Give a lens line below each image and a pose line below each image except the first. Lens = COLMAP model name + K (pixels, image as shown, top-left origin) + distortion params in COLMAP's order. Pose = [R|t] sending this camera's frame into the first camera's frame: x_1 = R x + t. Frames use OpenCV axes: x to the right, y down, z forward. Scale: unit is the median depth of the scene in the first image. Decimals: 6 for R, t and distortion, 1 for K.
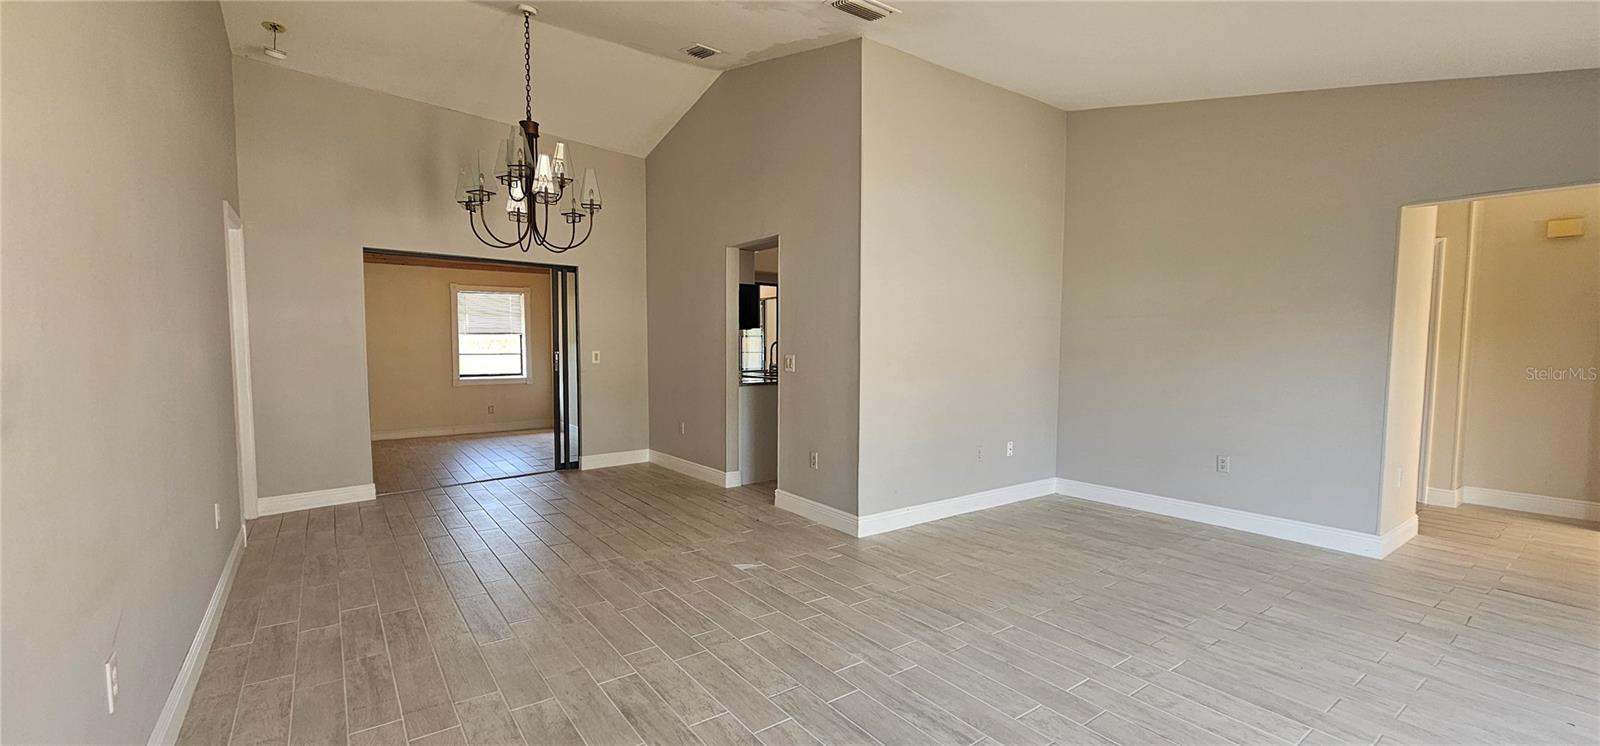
lens RADIAL K [[651.6, 0, 800.3], [0, 651.6, 386.1], [0, 0, 1]] dist [-0.001254, -0.000353]
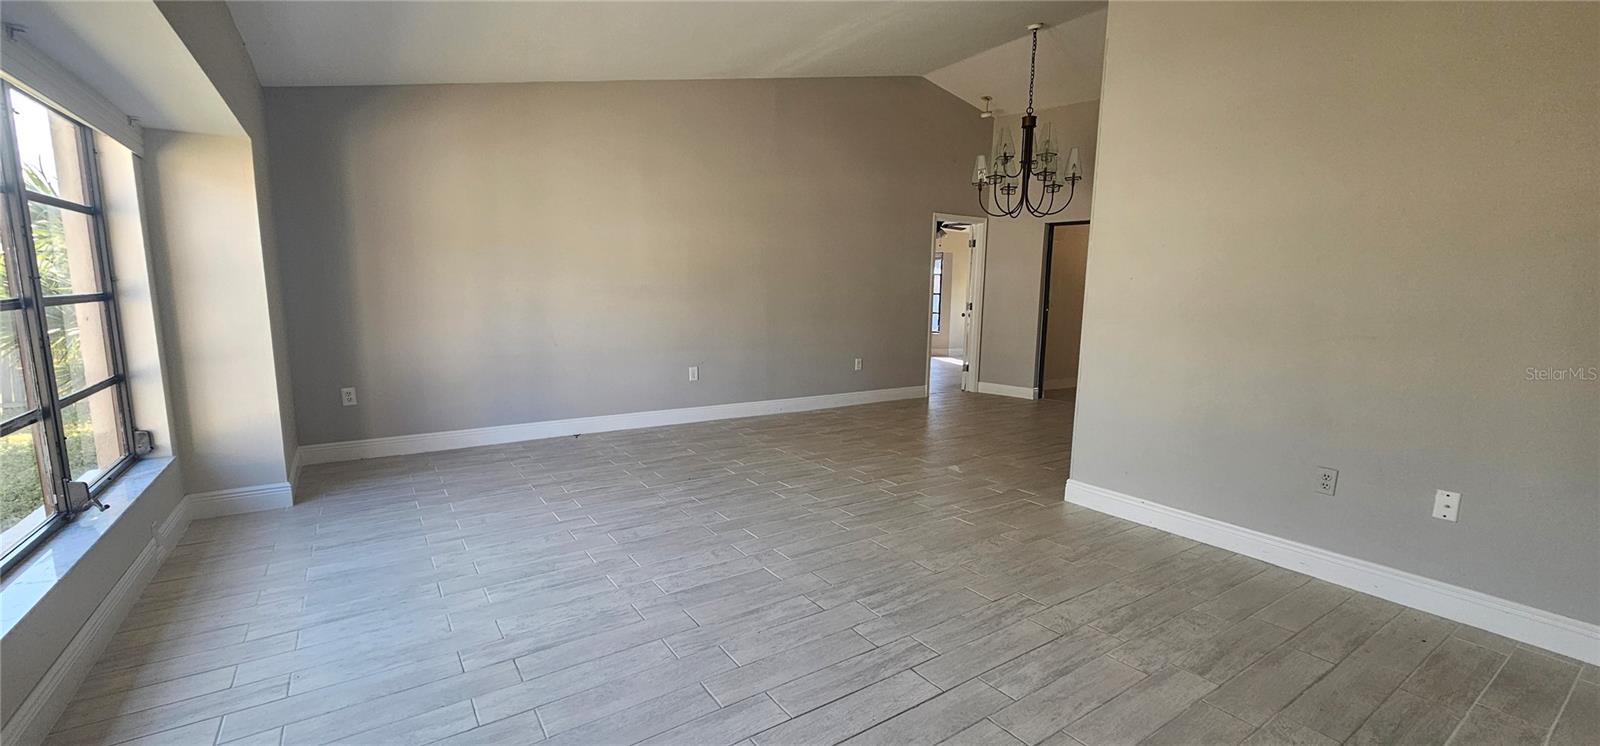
lens RADIAL K [[651.6, 0, 800.3], [0, 651.6, 386.1], [0, 0, 1]] dist [-0.001254, -0.000353]
pose [[-0.032317, 0.143201, -0.989166, 1.034566], [-0.086024, 0.985612, 0.145497, -0.027542], [0.995769, 0.089794, -0.019533, 0.666867]]
